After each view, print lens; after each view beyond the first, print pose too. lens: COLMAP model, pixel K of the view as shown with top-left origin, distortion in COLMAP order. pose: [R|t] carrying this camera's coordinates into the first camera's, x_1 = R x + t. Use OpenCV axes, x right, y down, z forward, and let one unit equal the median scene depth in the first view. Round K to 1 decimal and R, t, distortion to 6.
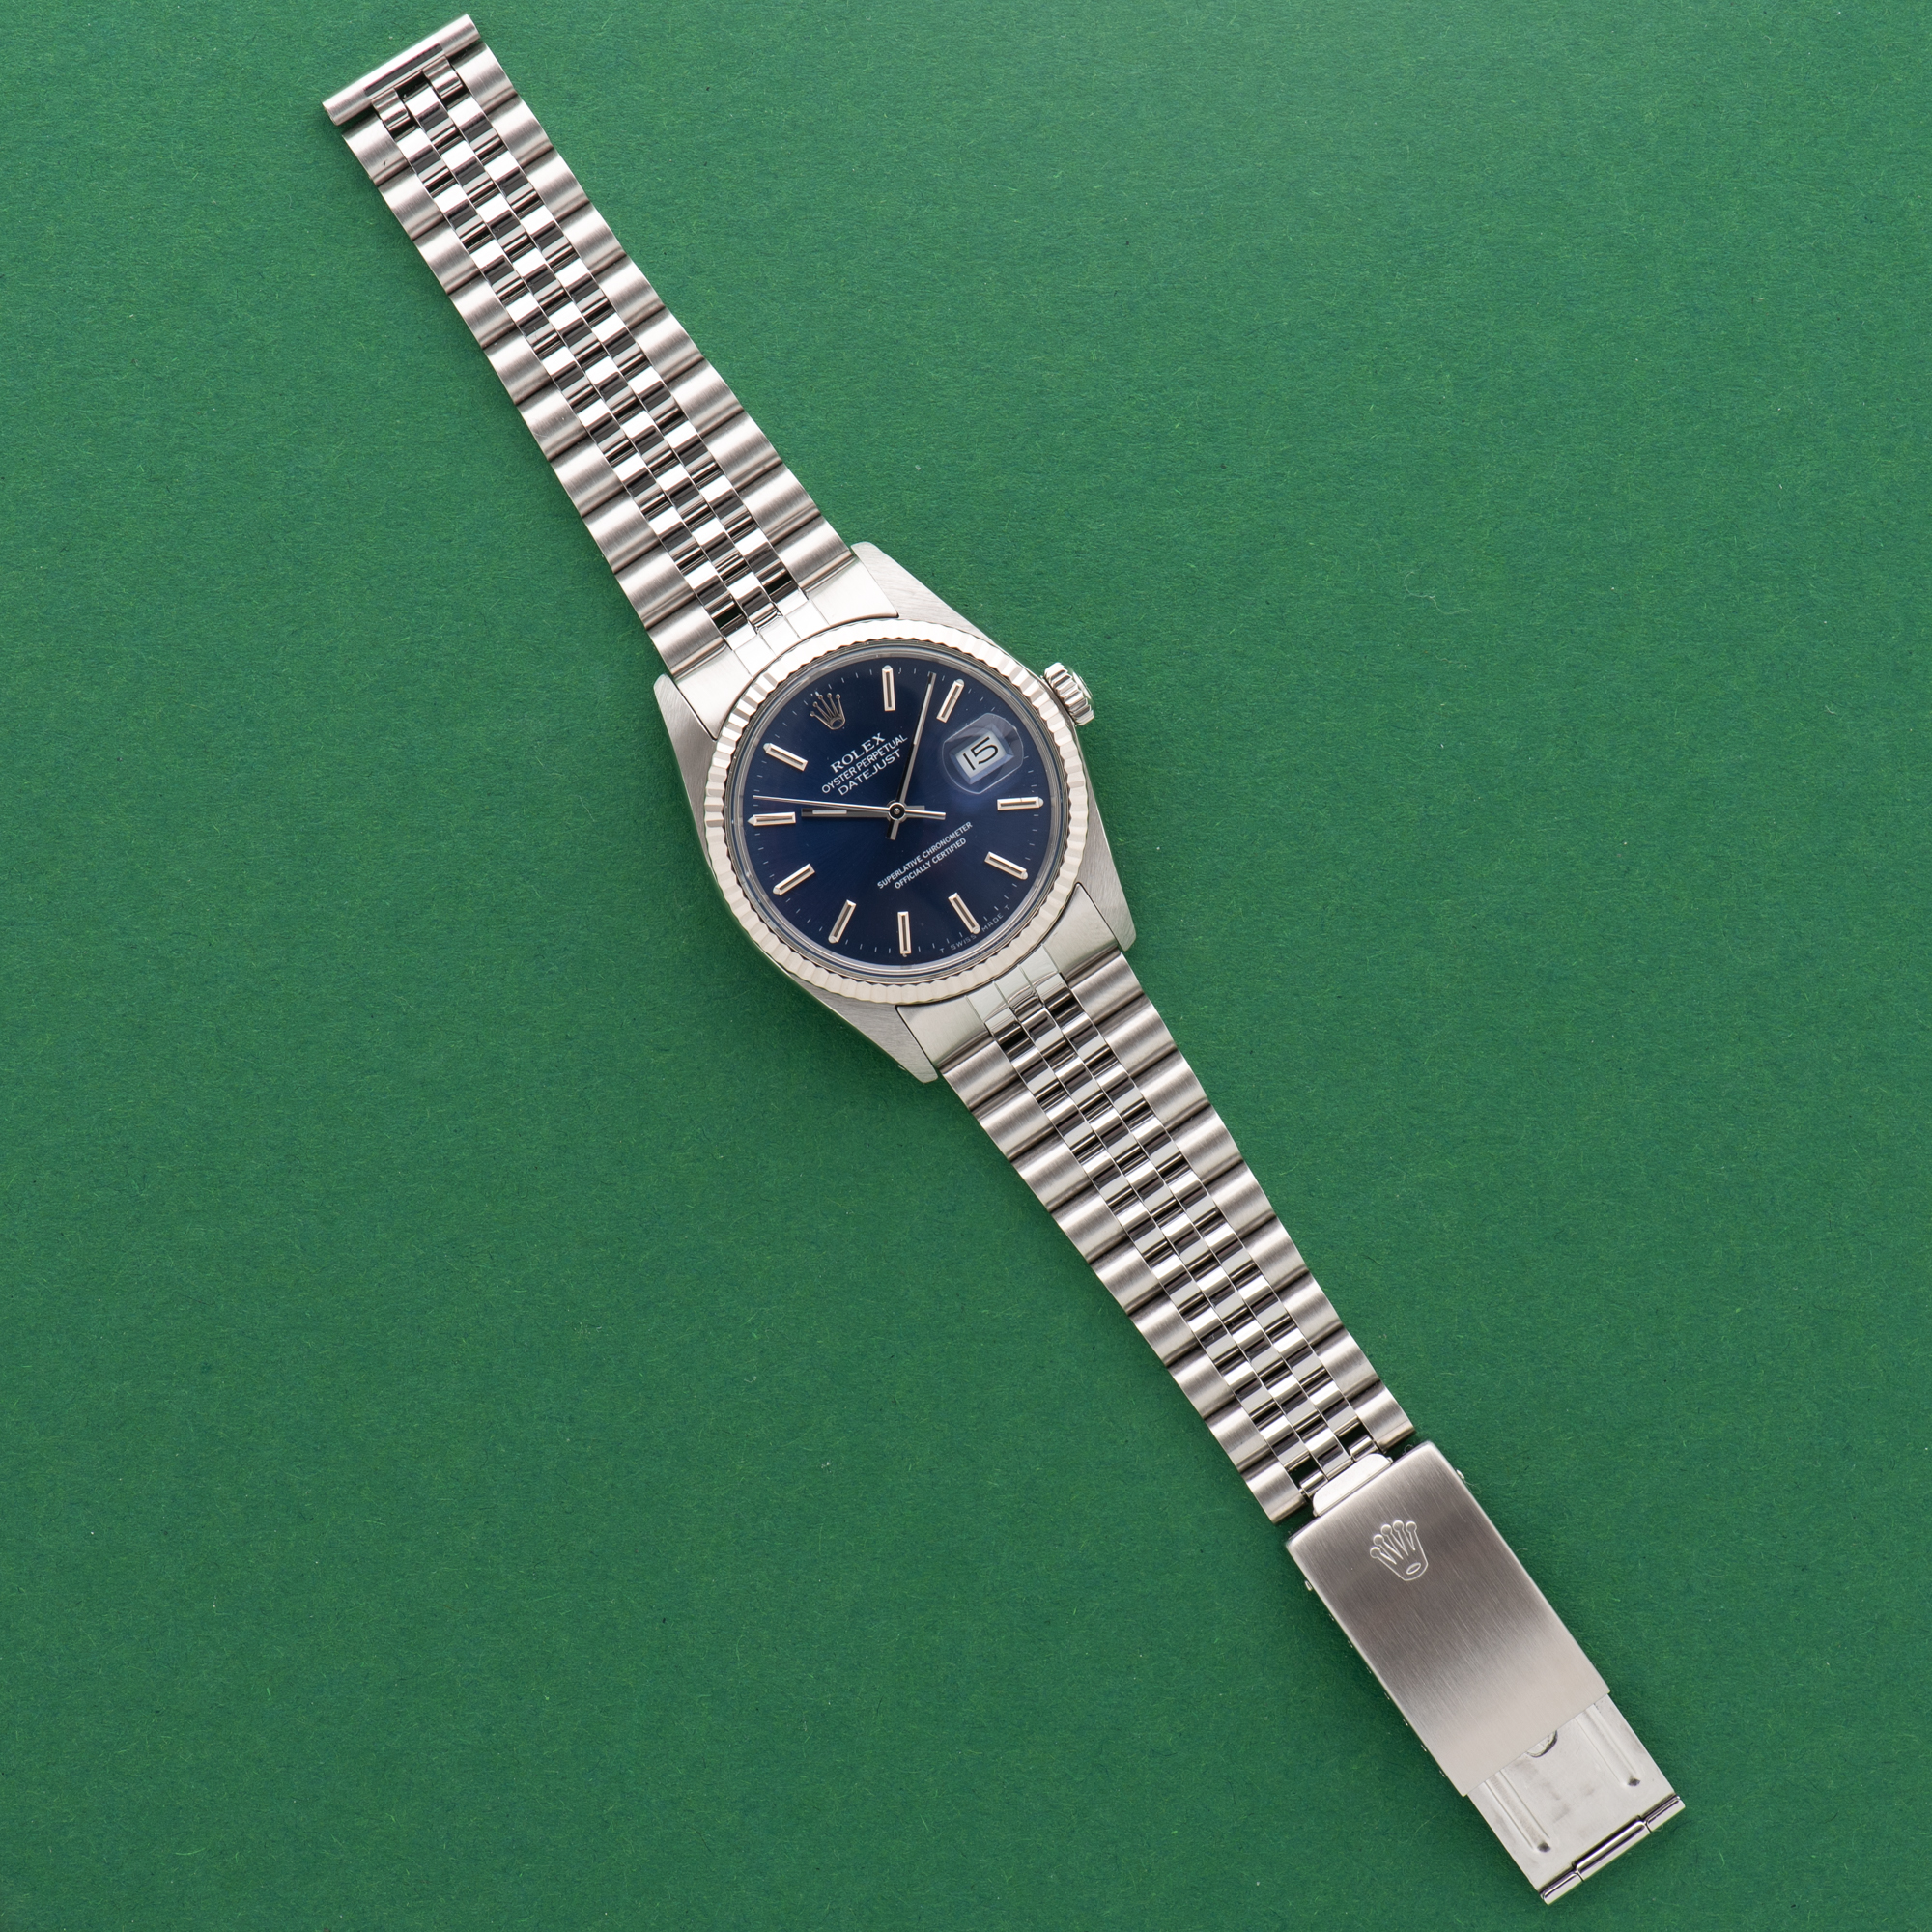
lens RADIAL K [[13745.5, 0, 966.0], [0, 13745.5, 966.0], [0, 0, 1]] dist [-0.243342, 11.492223]
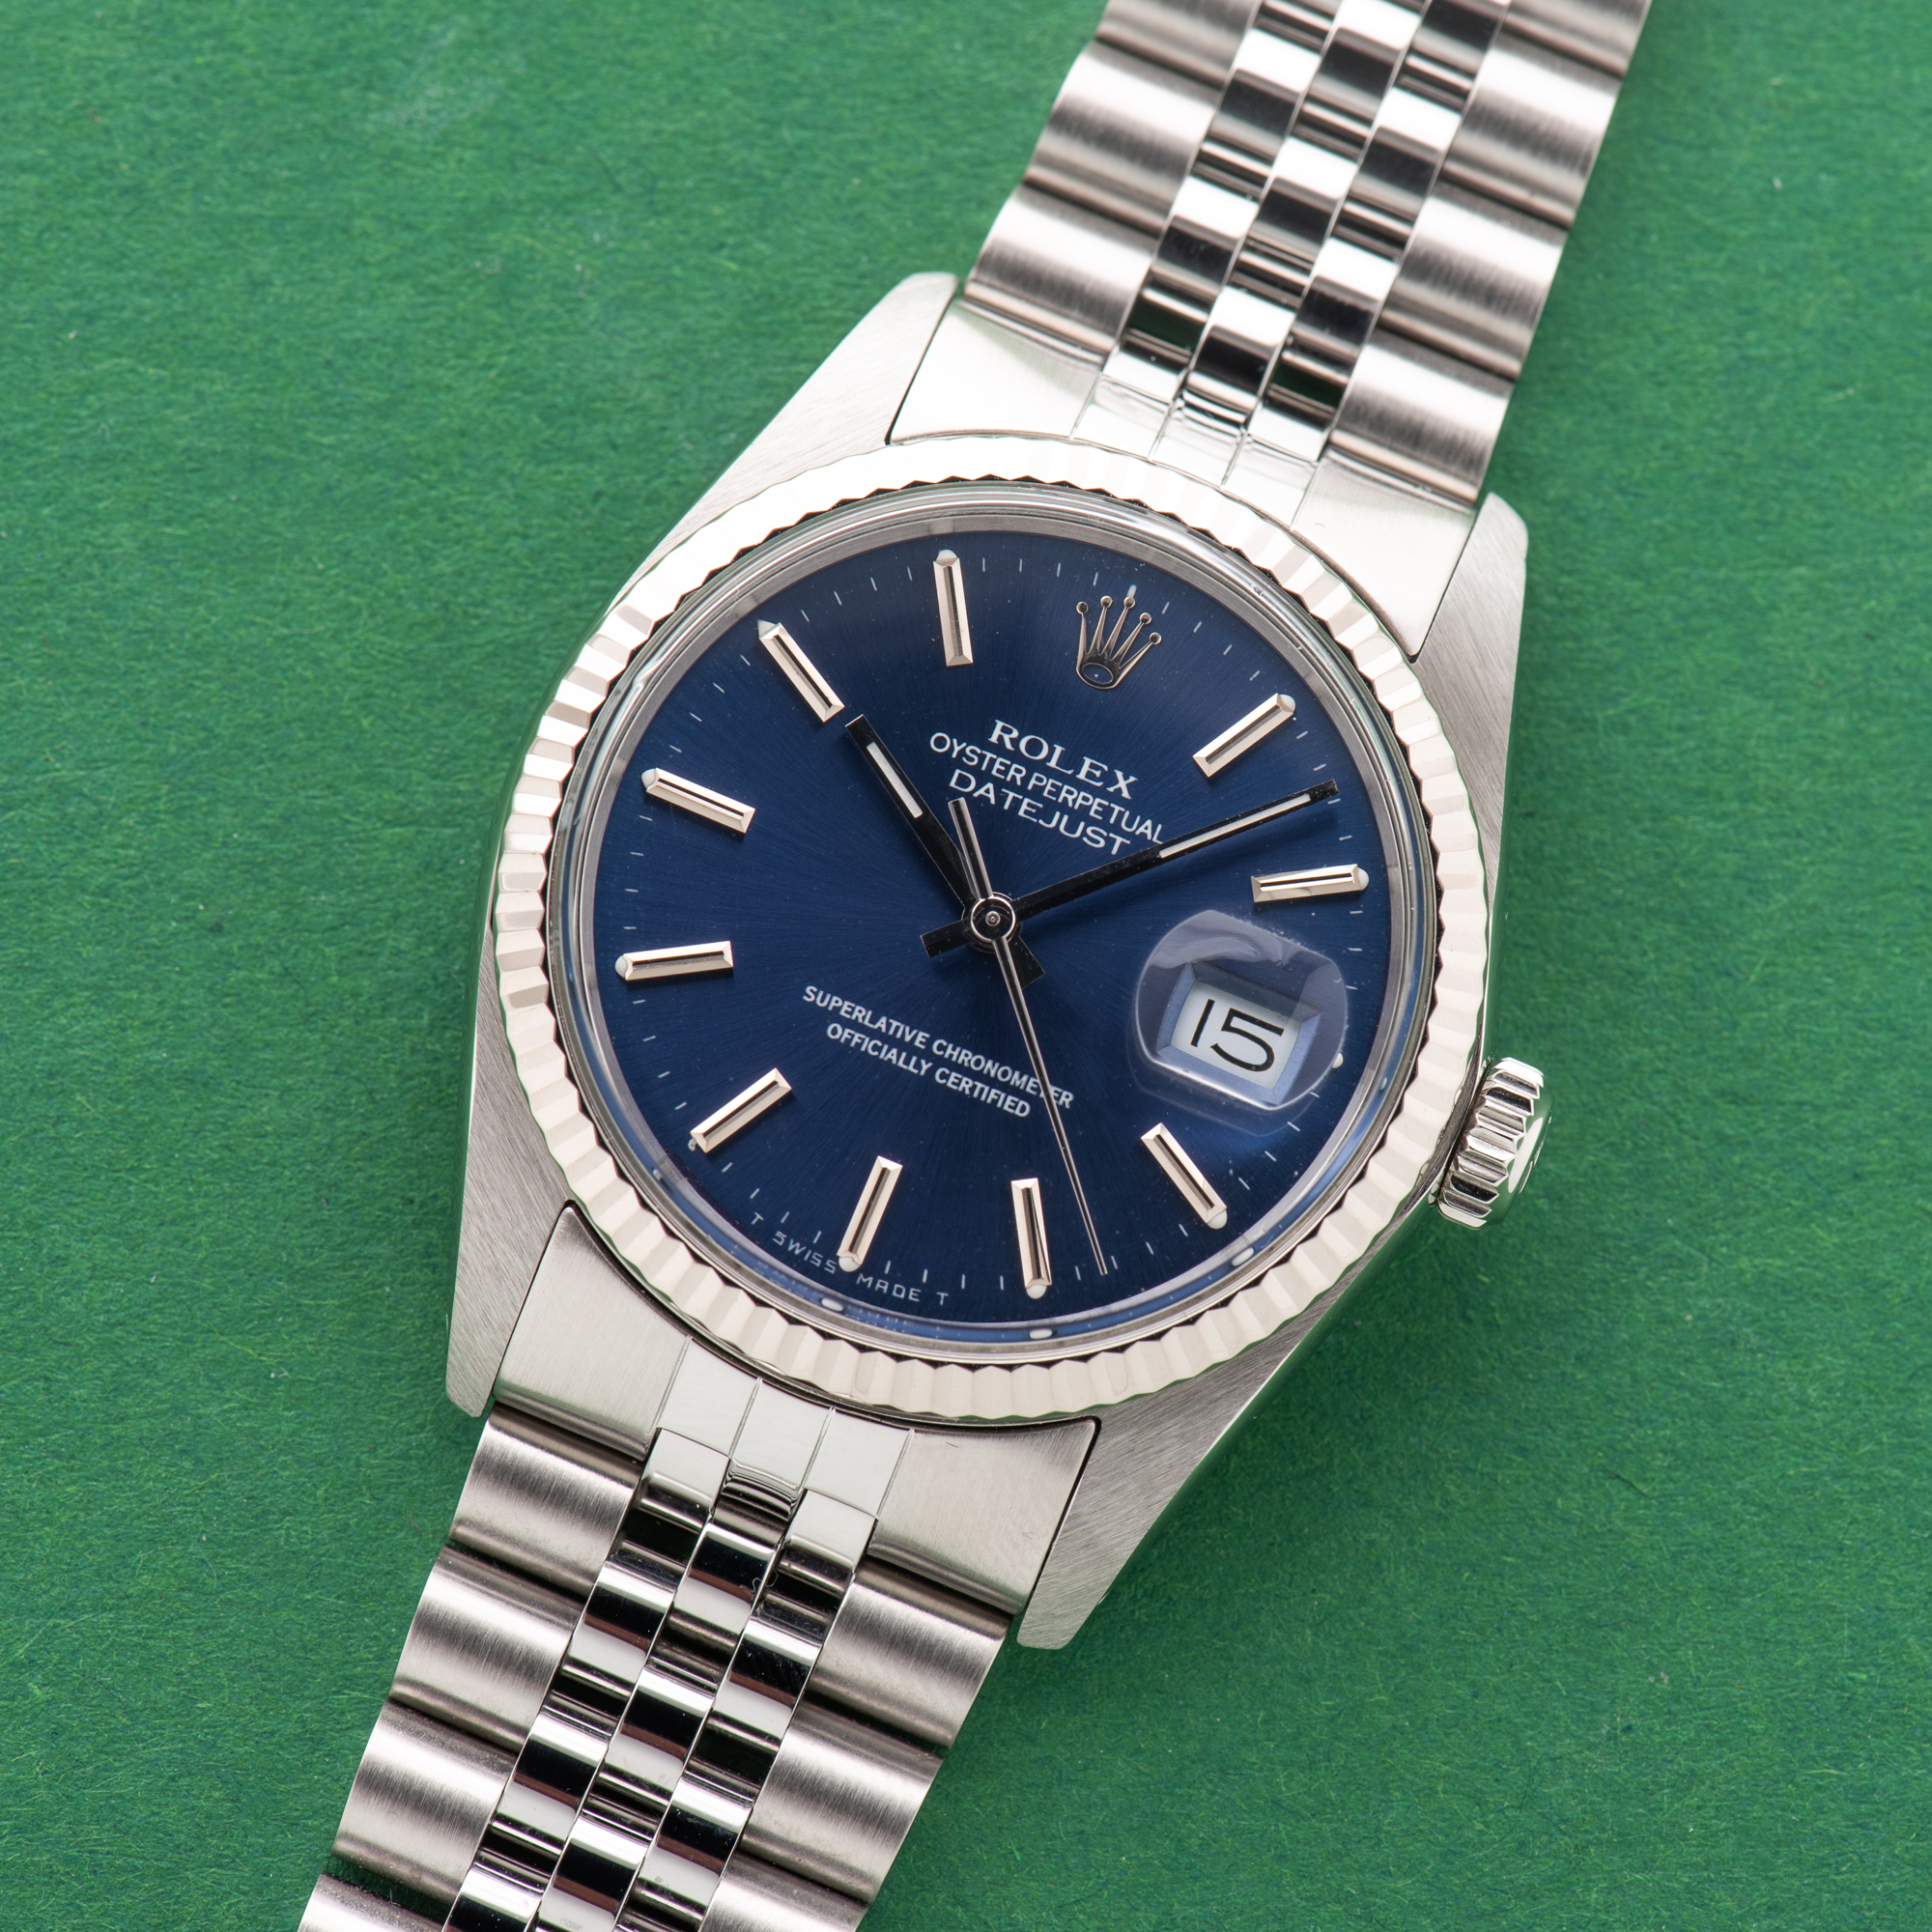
lens RADIAL K [[11205.0, 0, 966.0], [0, 11205.0, 966.0], [0, 0, 1]] dist [-0.516981, -9.214187]
pose [[0.552204, 0.821504, -0.142135, 0.040243], [-0.833093, 0.537163, -0.131954, 0.031540], [-0.032051, 0.191277, 0.981013, 0.690053]]
